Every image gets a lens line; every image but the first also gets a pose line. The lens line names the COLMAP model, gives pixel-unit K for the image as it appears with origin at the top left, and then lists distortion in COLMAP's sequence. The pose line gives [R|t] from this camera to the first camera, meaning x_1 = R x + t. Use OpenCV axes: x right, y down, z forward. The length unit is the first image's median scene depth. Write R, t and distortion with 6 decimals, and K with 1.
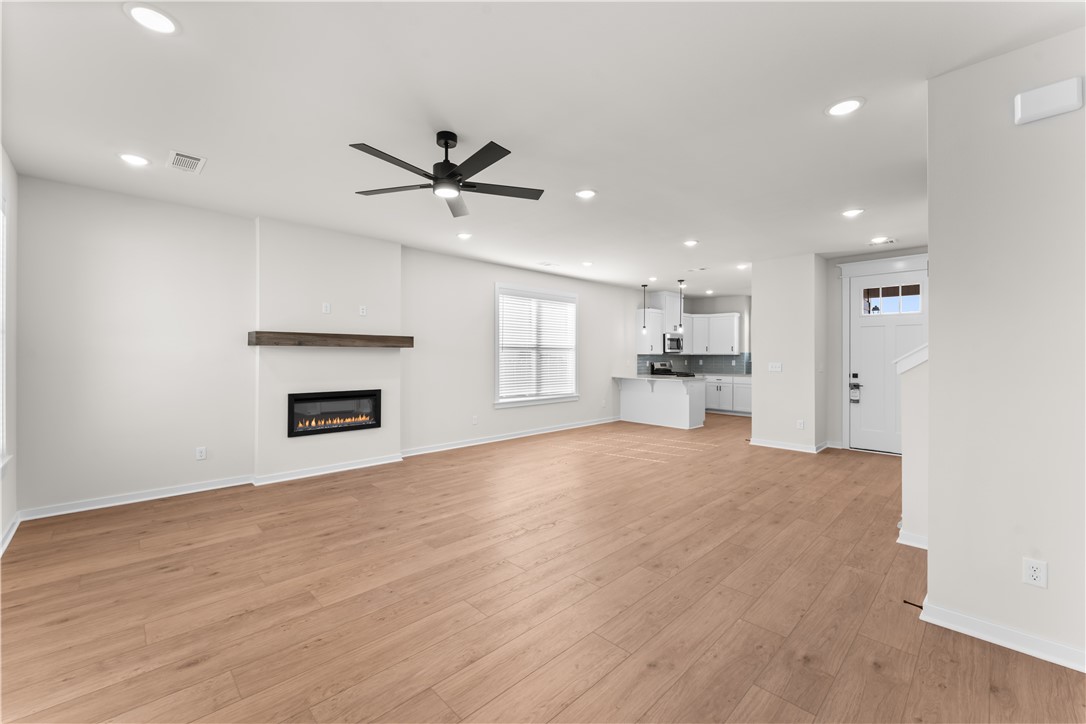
lens RADIAL K [[439.6, 0, 536.8], [0, 439.6, 357.3], [0, 0, 1]] dist [-0.001076, 0.000277]
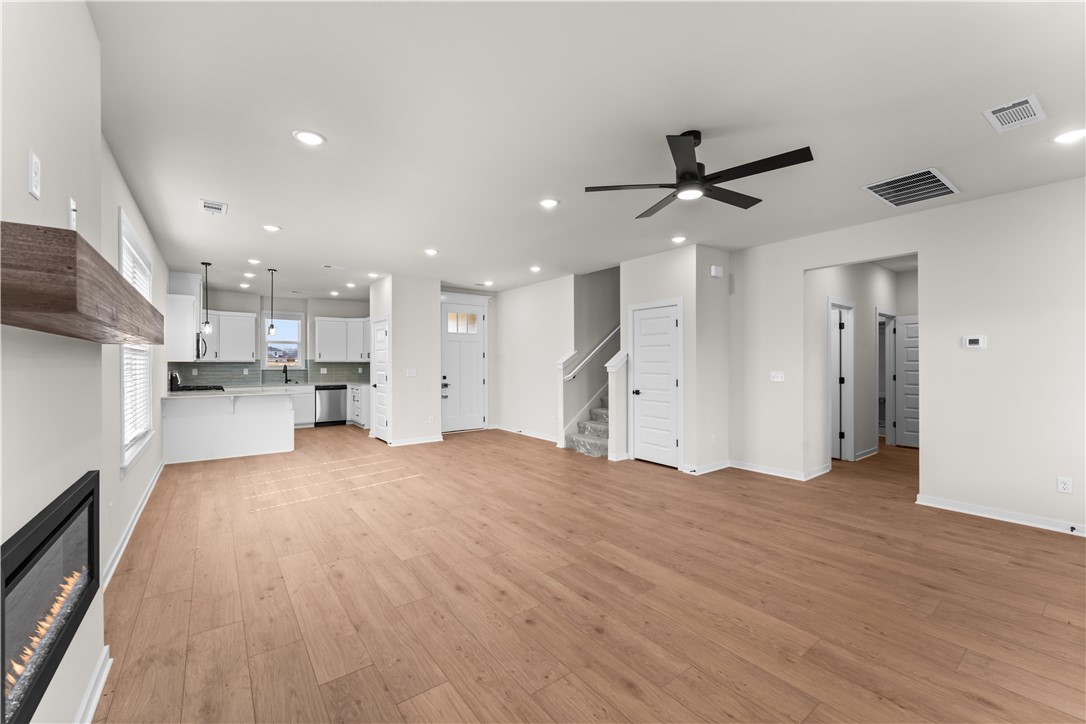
lens RADIAL K [[439.6, 0, 539.7], [0, 439.6, 359.4], [0, 0, 1]] dist [-0.001076, 0.000277]
pose [[0.124593, 0.002803, 0.992204, -0.639869], [0.008374, 0.999957, -0.003876, -0.005940], [-0.992173, 0.008792, 0.124564, 0.637060]]
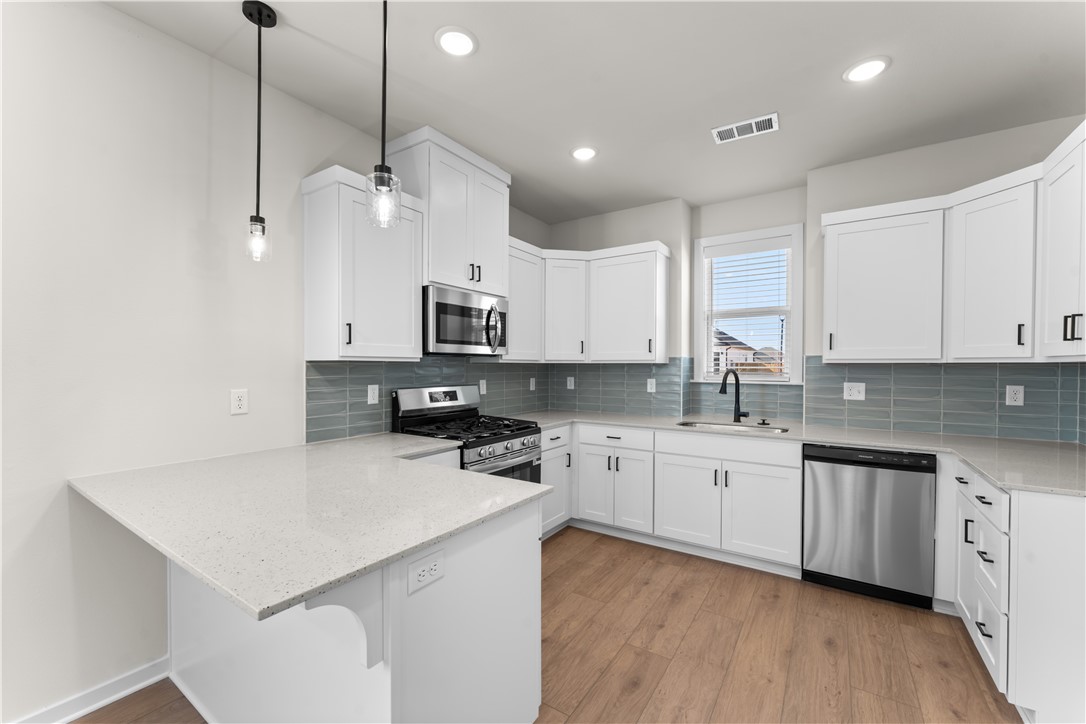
lens RADIAL K [[439.6, 0, 540.1], [0, 439.6, 372.7], [0, 0, 1]] dist [-0.001076, 0.000277]
pose [[0.976209, -0.004346, 0.216787, 0.541135], [0.002388, 0.999954, 0.009293, -0.003306], [-0.216817, -0.008554, 0.976175, 1.291041]]
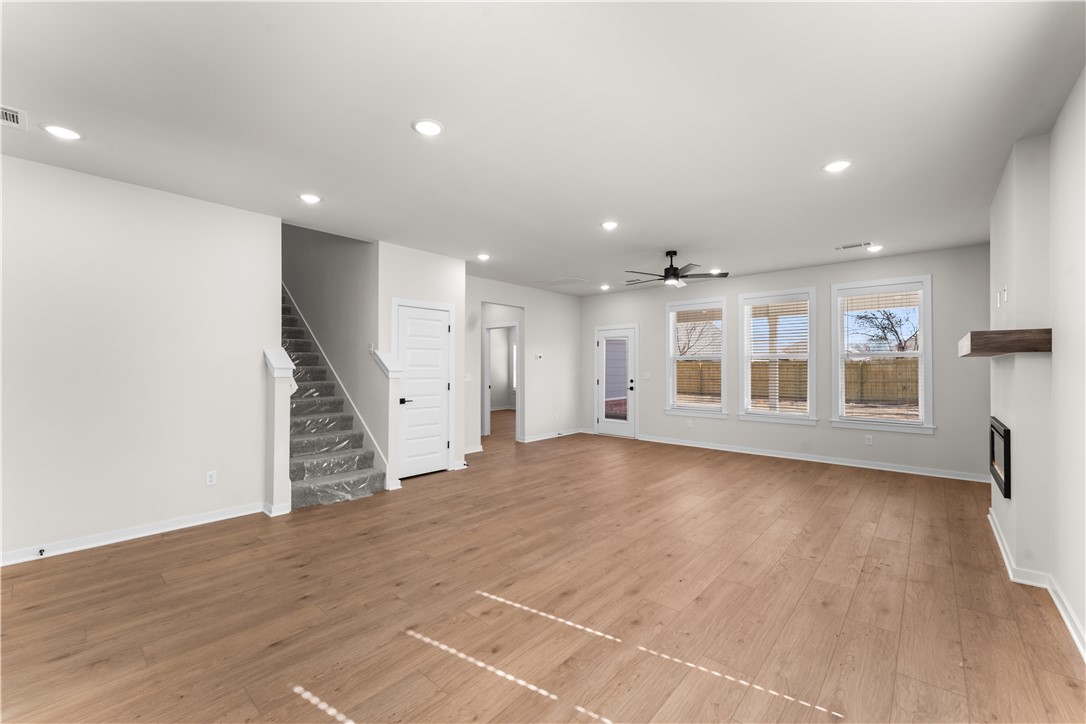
lens RADIAL K [[439.6, 0, 536.4], [0, 439.6, 360.8], [0, 0, 1]] dist [-0.001076, 0.000277]
pose [[-0.997403, -0.004263, -0.071901, 0.272886], [-0.003781, 0.999970, -0.006831, -0.008026], [0.071928, -0.006541, -0.997388, 1.512535]]
